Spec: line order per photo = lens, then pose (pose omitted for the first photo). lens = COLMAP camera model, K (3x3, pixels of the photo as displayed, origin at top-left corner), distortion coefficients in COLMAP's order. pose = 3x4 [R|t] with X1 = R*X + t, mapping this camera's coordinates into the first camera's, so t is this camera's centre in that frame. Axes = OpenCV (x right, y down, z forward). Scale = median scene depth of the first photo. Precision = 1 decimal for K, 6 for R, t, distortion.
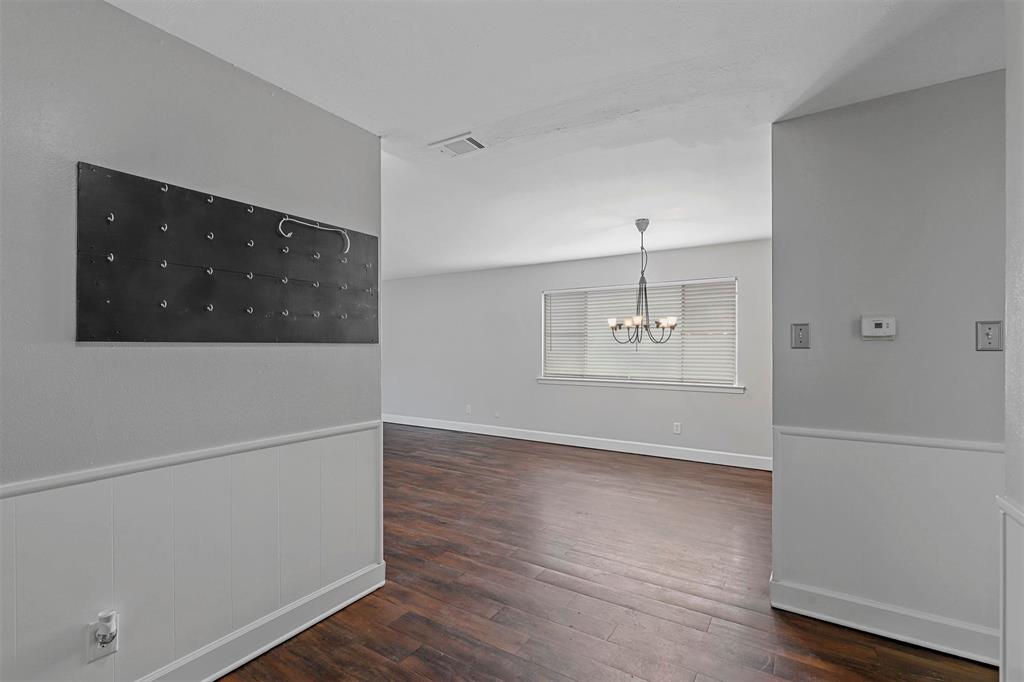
lens RADIAL K [[465.7, 0, 515.9], [0, 465.7, 341.2], [0, 0, 1]] dist [-0.002165, -0.000818]
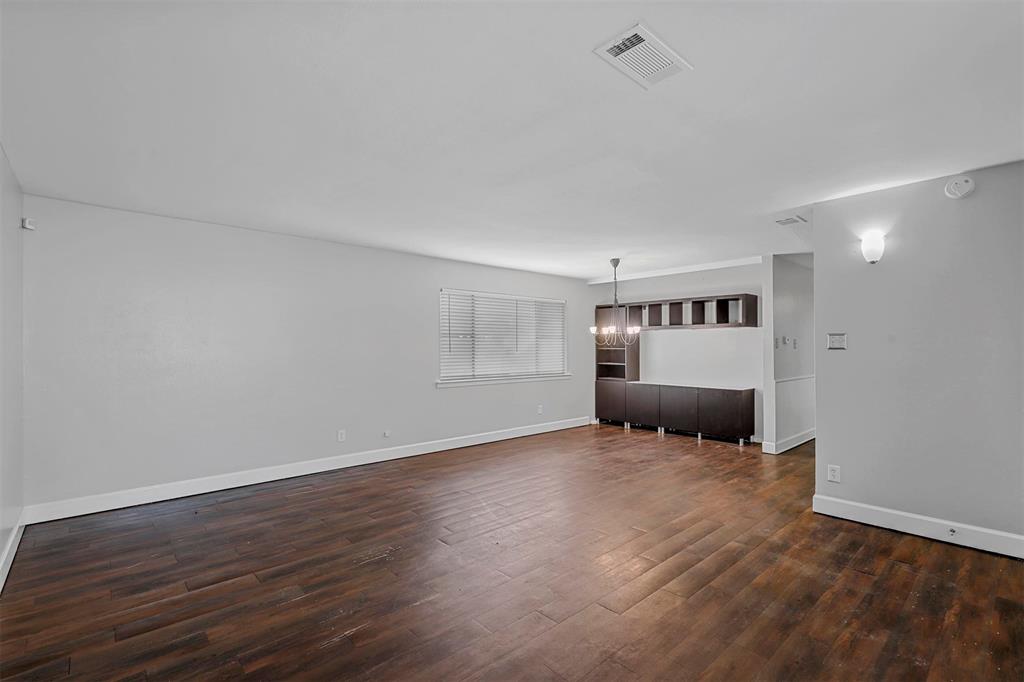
lens RADIAL K [[465.7, 0, 514.7], [0, 465.7, 346.8], [0, 0, 1]] dist [-0.002165, -0.000818]
pose [[0.257603, 0.009878, 0.966200, -1.023806], [0.001416, 0.999943, -0.010600, 0.023996], [-0.966250, 0.004099, 0.257574, 0.780691]]
